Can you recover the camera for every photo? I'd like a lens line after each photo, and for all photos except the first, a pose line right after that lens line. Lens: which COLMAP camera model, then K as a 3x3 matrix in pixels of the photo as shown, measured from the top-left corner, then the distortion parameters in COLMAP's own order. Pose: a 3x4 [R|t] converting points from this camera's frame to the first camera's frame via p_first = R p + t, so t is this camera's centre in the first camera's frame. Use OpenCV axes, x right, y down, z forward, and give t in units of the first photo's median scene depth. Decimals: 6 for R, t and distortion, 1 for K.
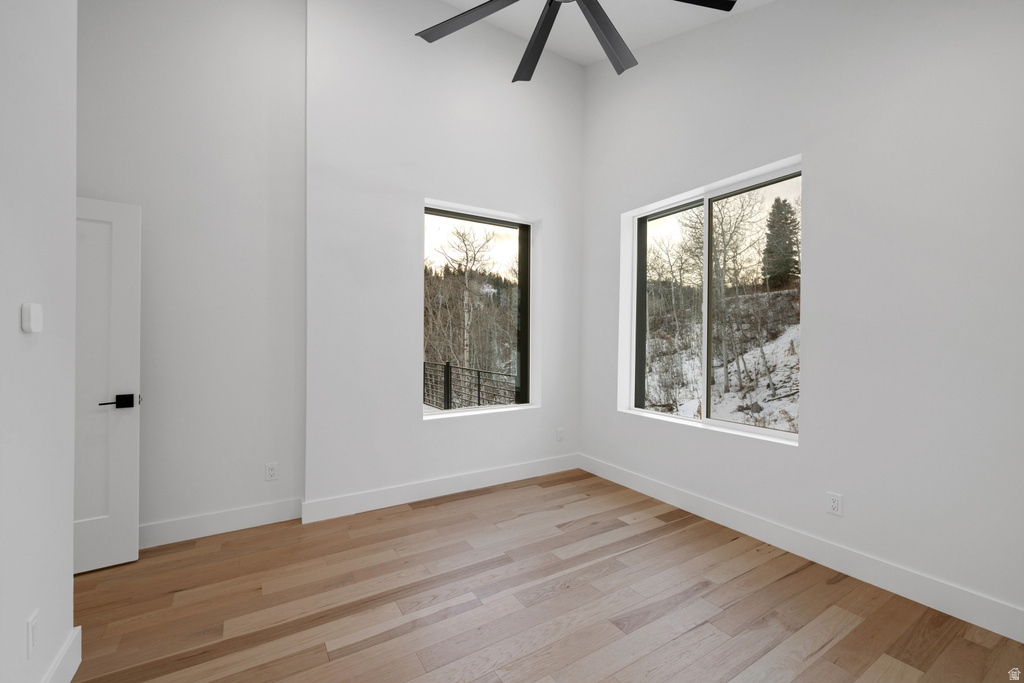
lens RADIAL K [[431.6, 0, 509.3], [0, 431.6, 340.0], [0, 0, 1]] dist [0.002252, 0.000397]
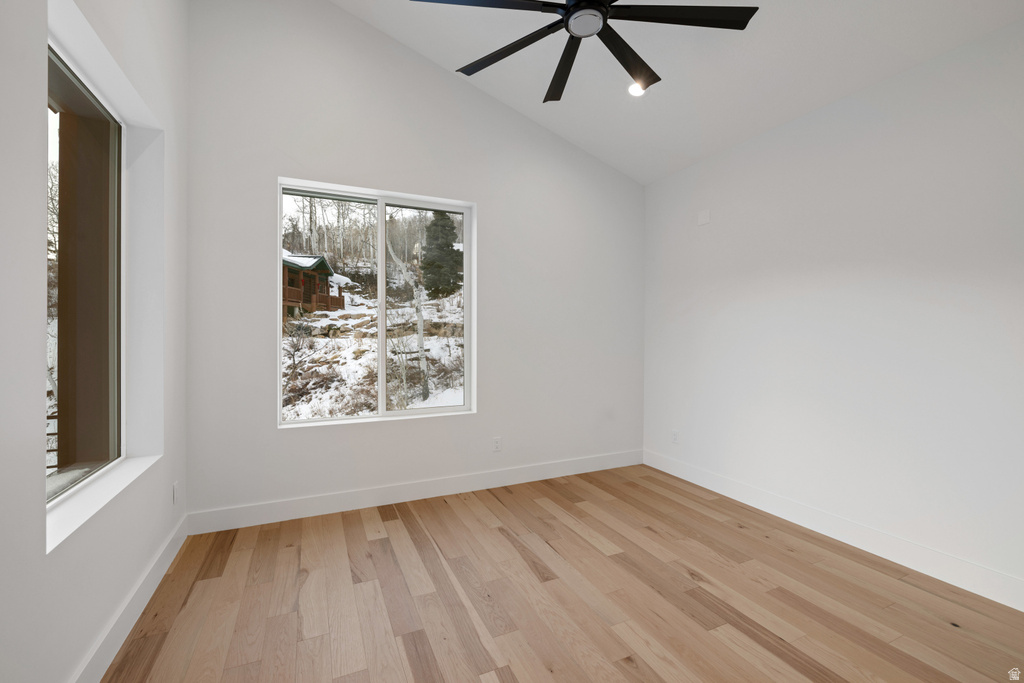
lens RADIAL K [[431.6, 0, 510.0], [0, 431.6, 336.3], [0, 0, 1]] dist [0.002252, 0.000397]
pose [[0.119621, -0.009260, 0.992776, -0.601797], [0.005548, 0.999947, 0.008658, -0.008881], [-0.992804, 0.004472, 0.119667, 0.626868]]
